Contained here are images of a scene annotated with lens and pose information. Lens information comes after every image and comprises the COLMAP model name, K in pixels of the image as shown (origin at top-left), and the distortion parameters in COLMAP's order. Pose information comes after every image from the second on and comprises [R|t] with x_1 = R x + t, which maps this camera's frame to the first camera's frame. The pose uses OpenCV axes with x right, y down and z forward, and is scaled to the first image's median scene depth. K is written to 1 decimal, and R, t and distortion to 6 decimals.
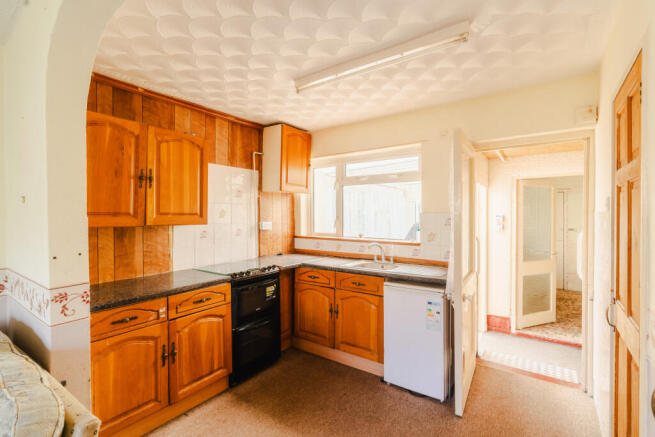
lens RADIAL K [[301.2, 0, 328.0], [0, 301.2, 219.8], [0, 0, 1]] dist [0.025729, 0.000750]
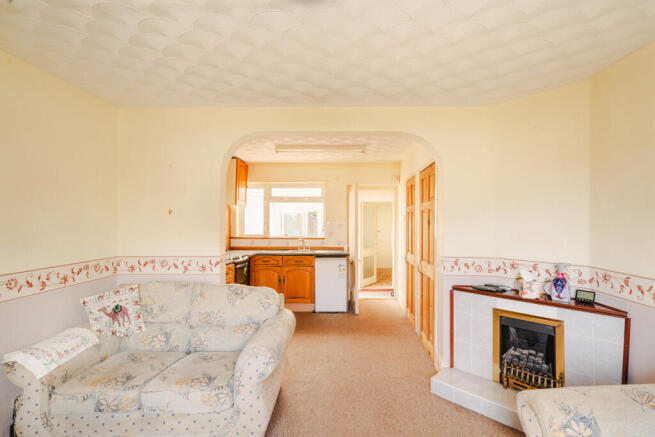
lens RADIAL K [[301.2, 0, 329.6], [0, 301.2, 220.3], [0, 0, 1]] dist [0.025729, 0.000750]
pose [[0.851782, 0.007655, 0.523841, -0.572601], [0.004927, 0.999732, -0.022620, 0.013071], [-0.523873, 0.021848, 0.851516, -0.502011]]
